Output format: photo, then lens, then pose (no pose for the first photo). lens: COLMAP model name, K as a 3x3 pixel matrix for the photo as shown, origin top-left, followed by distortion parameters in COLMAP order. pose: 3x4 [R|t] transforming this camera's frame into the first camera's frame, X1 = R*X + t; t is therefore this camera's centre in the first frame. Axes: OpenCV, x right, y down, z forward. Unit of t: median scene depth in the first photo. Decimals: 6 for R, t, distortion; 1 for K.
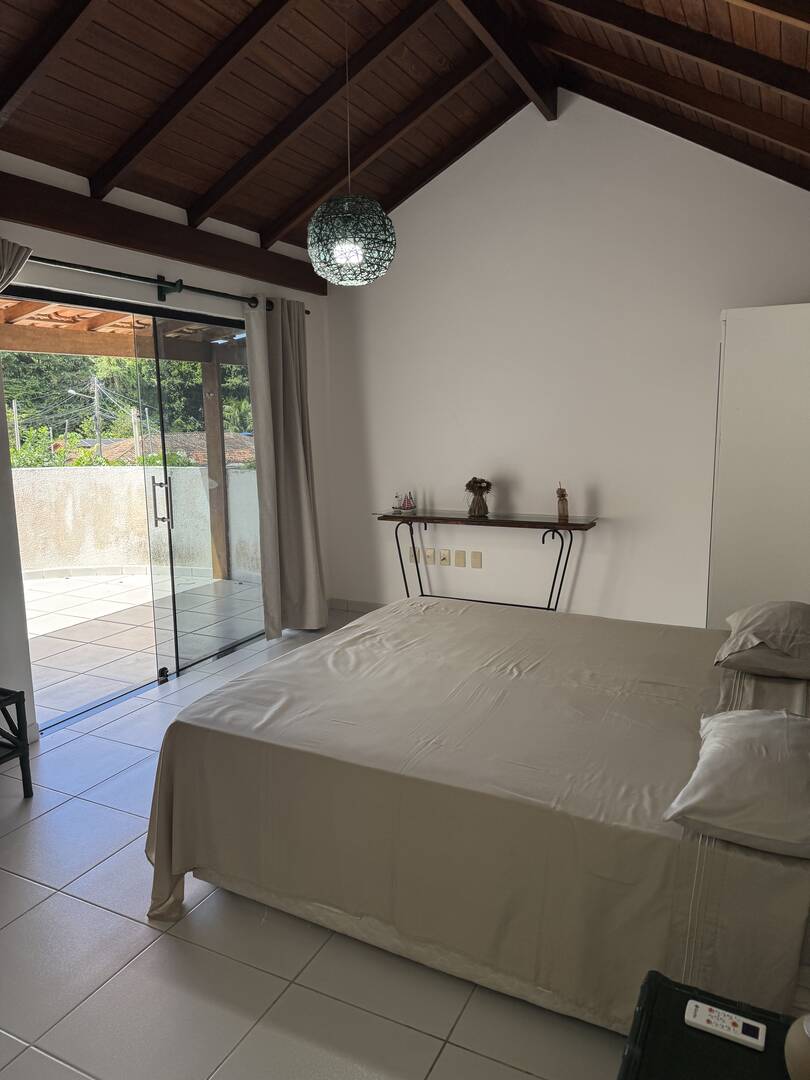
lens RADIAL K [[752.7, 0, 405.6], [0, 752.7, 526.7], [0, 0, 1]] dist [0.107617, -0.162360]
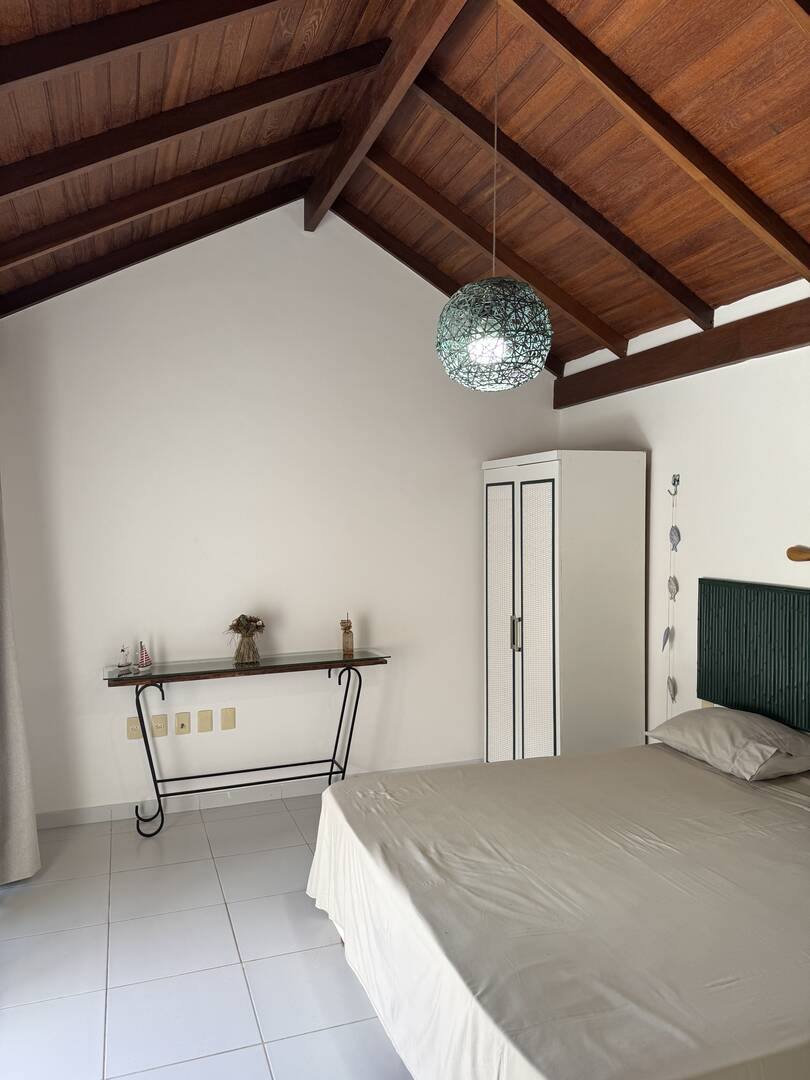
lens RADIAL K [[752.7, 0, 405.6], [0, 752.7, 526.7], [0, 0, 1]] dist [0.107617, -0.162360]
pose [[0.669101, 0.006345, 0.743145, -0.415321], [0.097355, 0.990598, -0.096112, -0.067187], [-0.736767, 0.136658, 0.662192, 0.333361]]
